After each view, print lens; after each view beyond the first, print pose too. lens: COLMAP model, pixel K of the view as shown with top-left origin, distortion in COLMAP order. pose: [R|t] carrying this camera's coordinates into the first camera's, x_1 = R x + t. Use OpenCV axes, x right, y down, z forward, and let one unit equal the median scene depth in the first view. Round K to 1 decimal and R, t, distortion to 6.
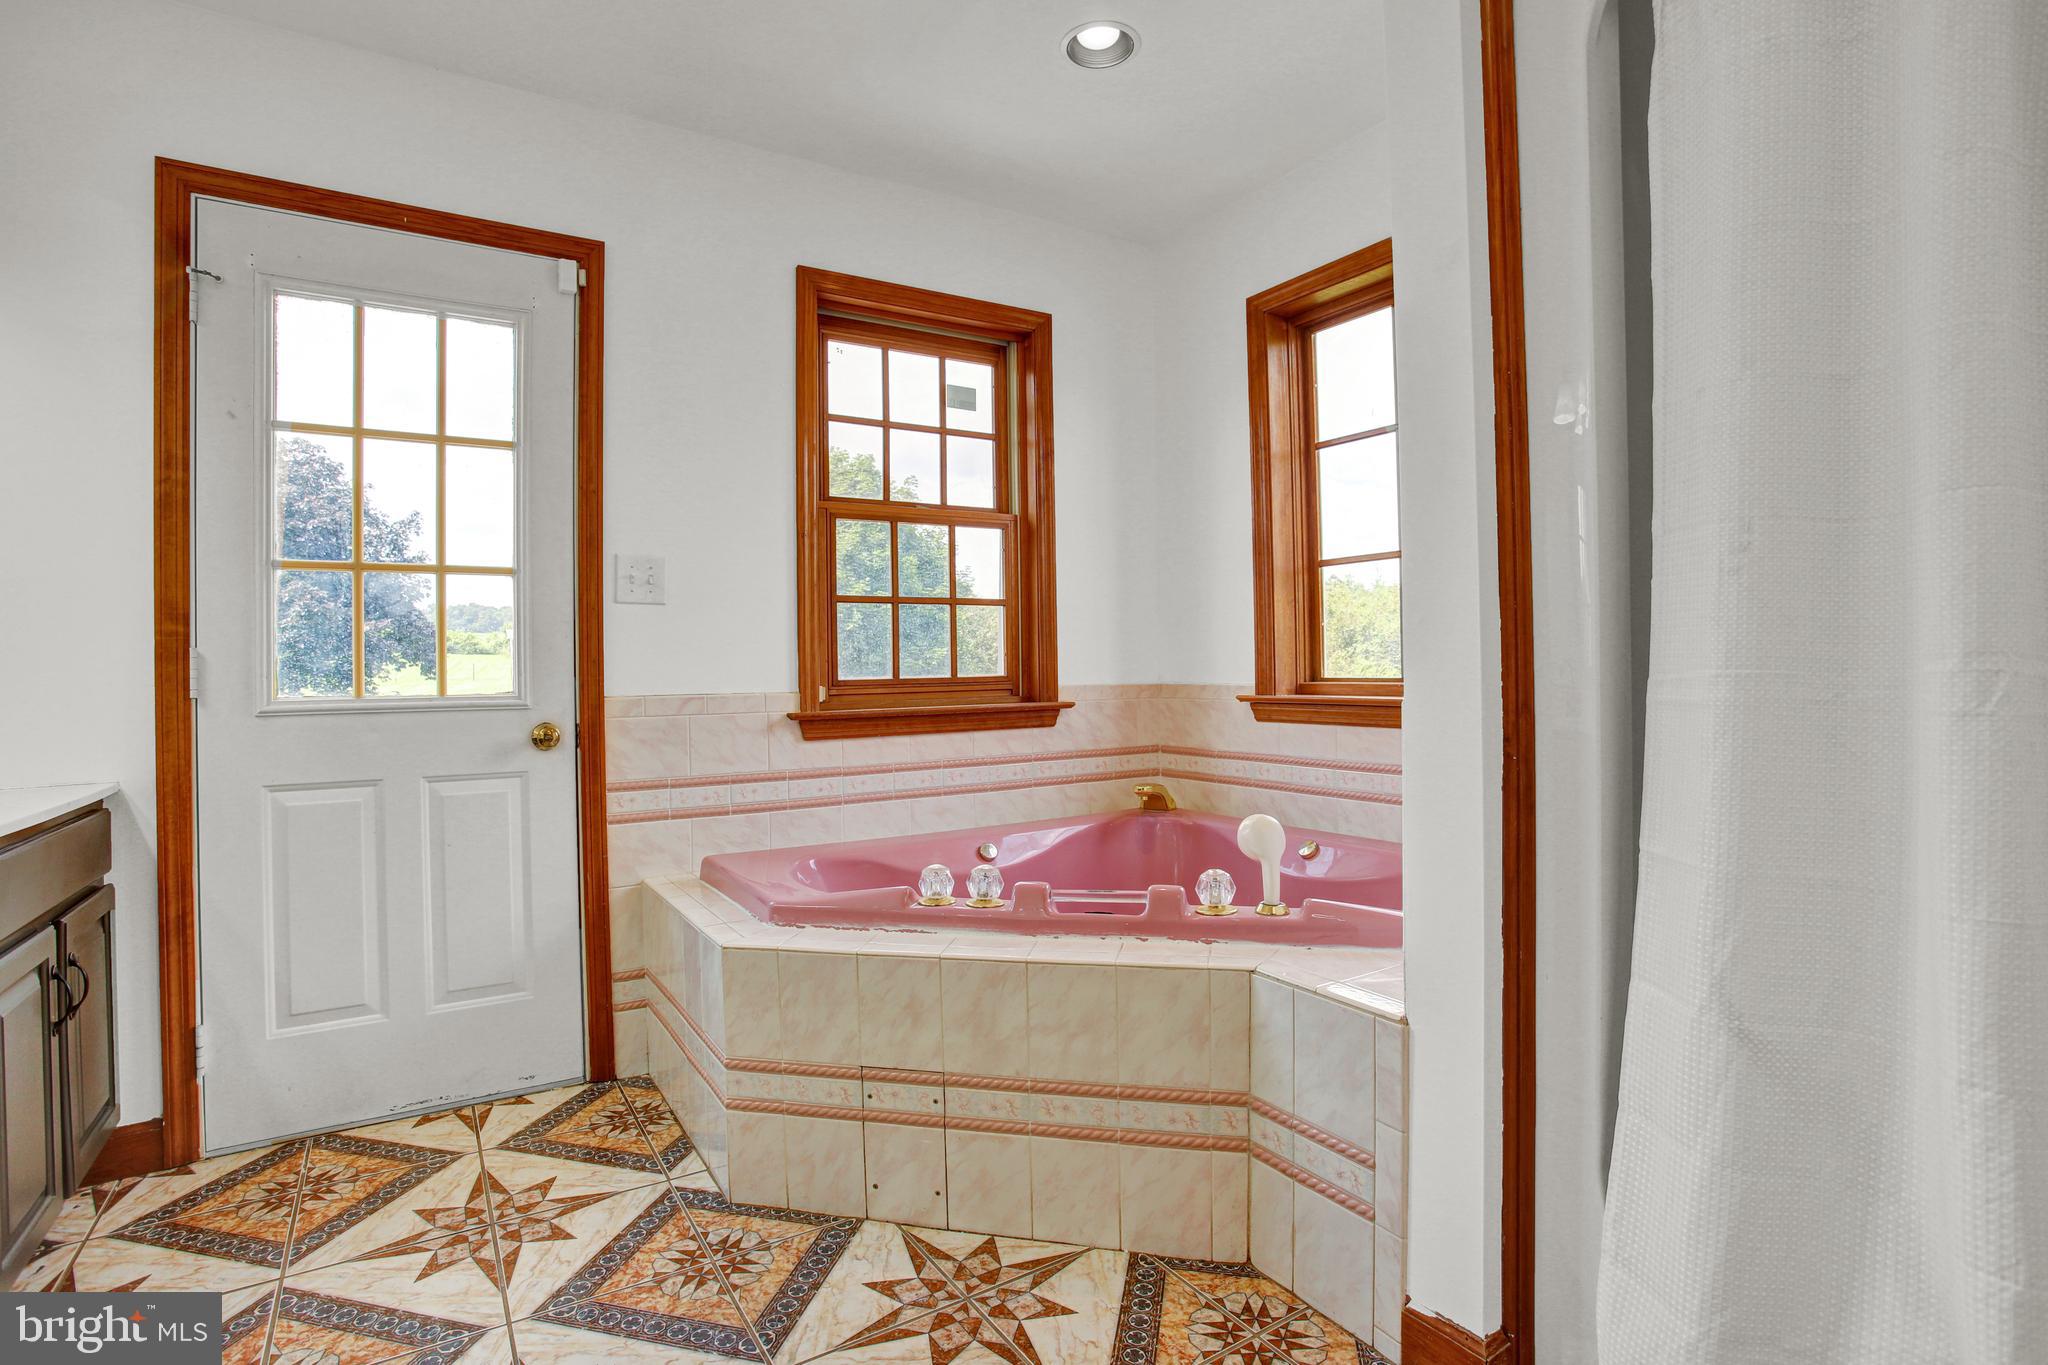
lens RADIAL K [[996.1, 0, 1017.9], [0, 996.1, 688.7], [0, 0, 1]] dist [-0.079403, 0.031528]
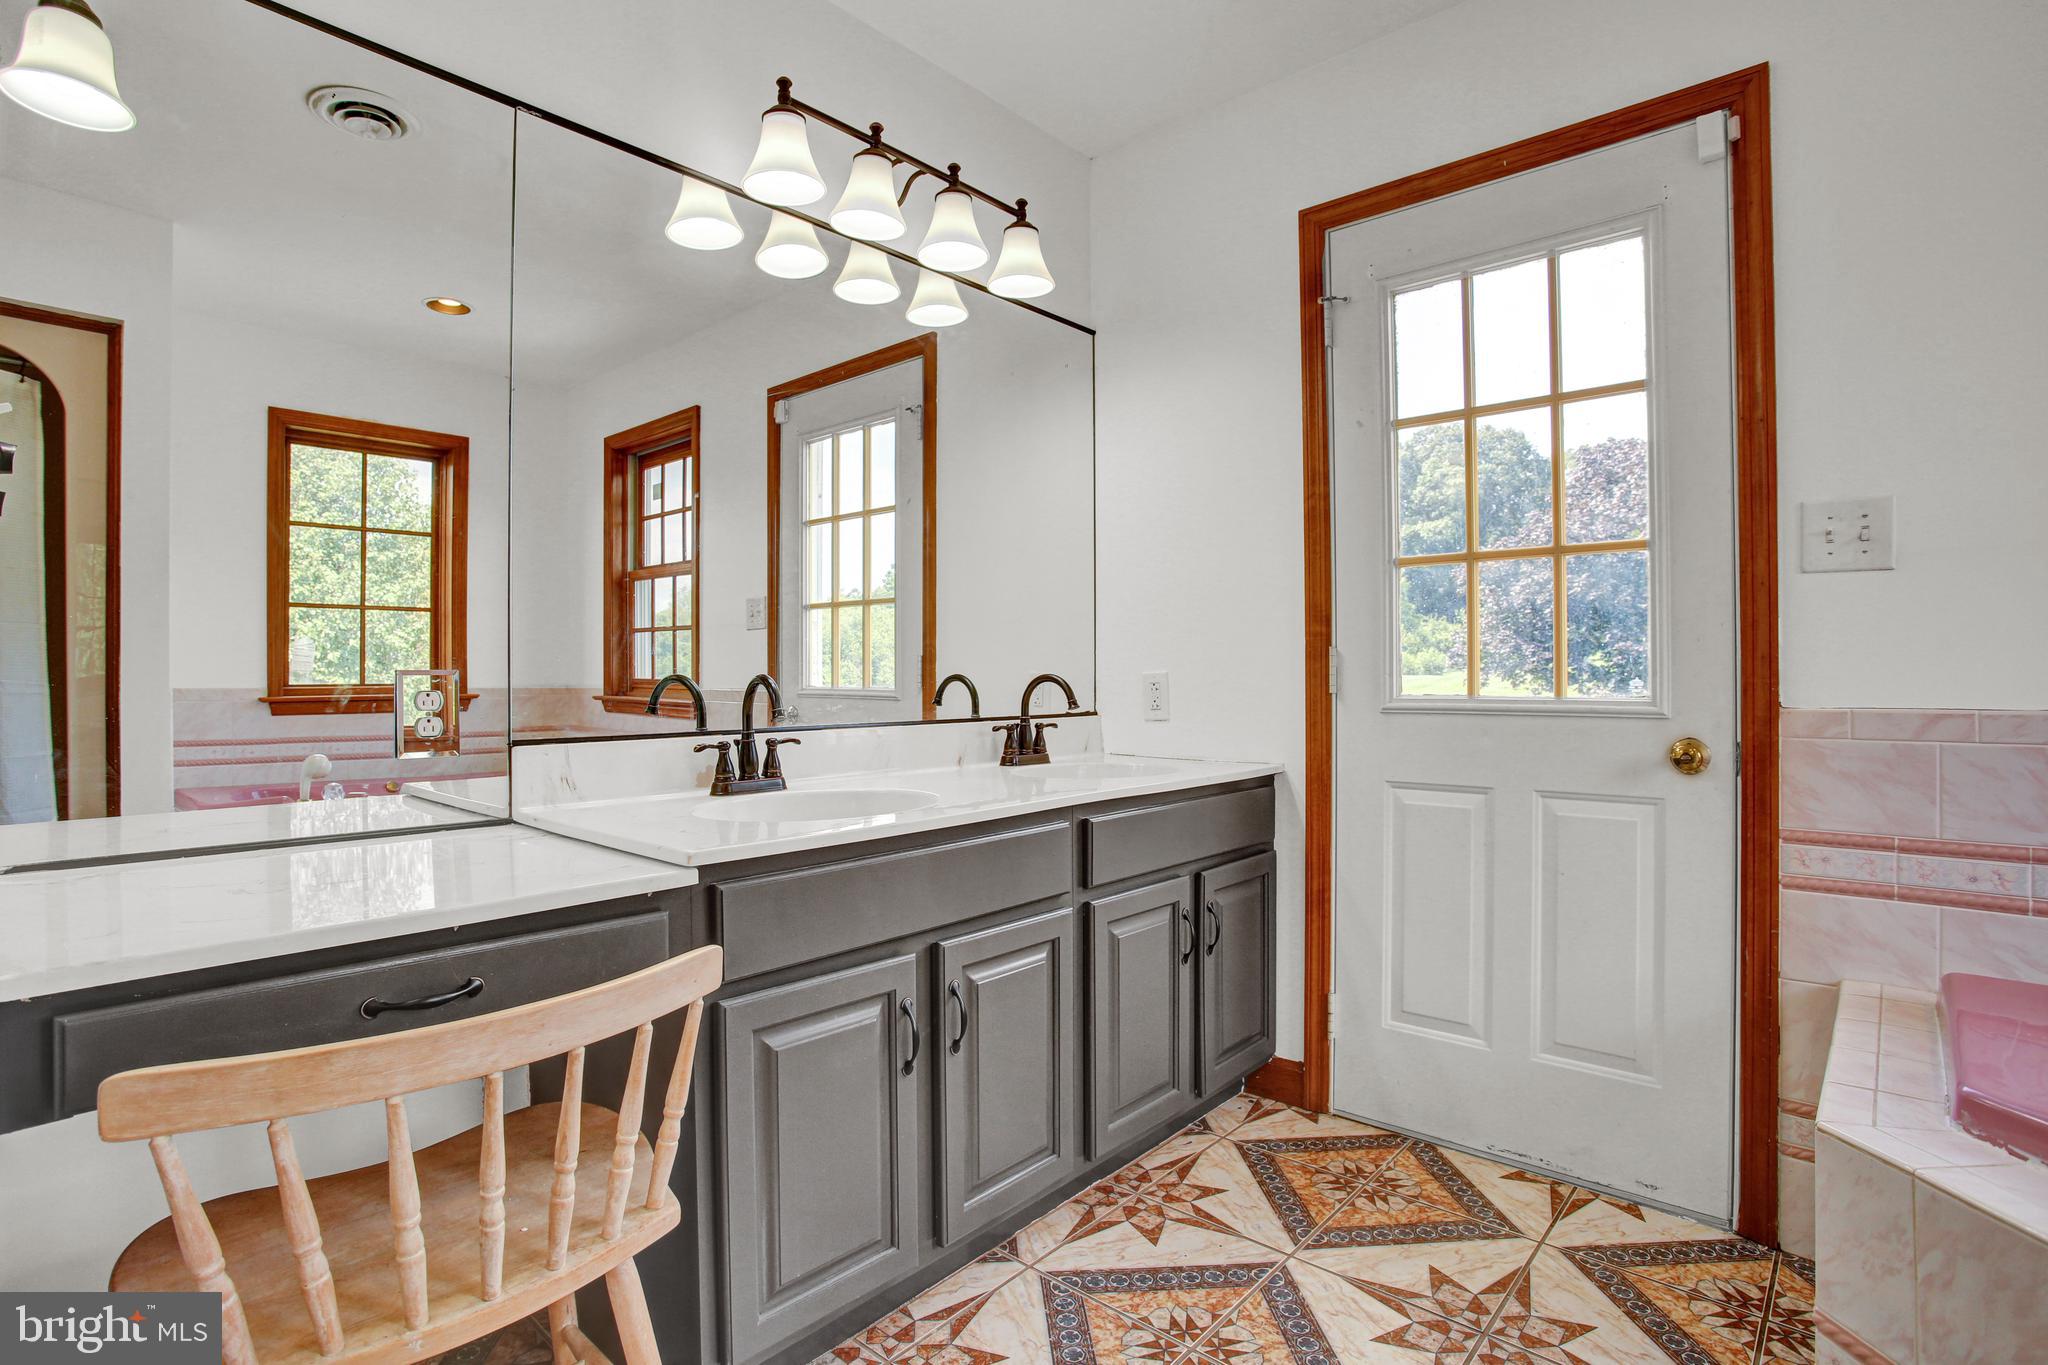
lens RADIAL K [[996.1, 0, 1017.9], [0, 996.1, 688.7], [0, 0, 1]] dist [-0.079403, 0.031528]
pose [[0.258226, 0.020810, -0.965860, 0.120807], [-0.021209, 0.999649, 0.015868, -0.004785], [0.965852, 0.016387, 0.258576, 0.341329]]
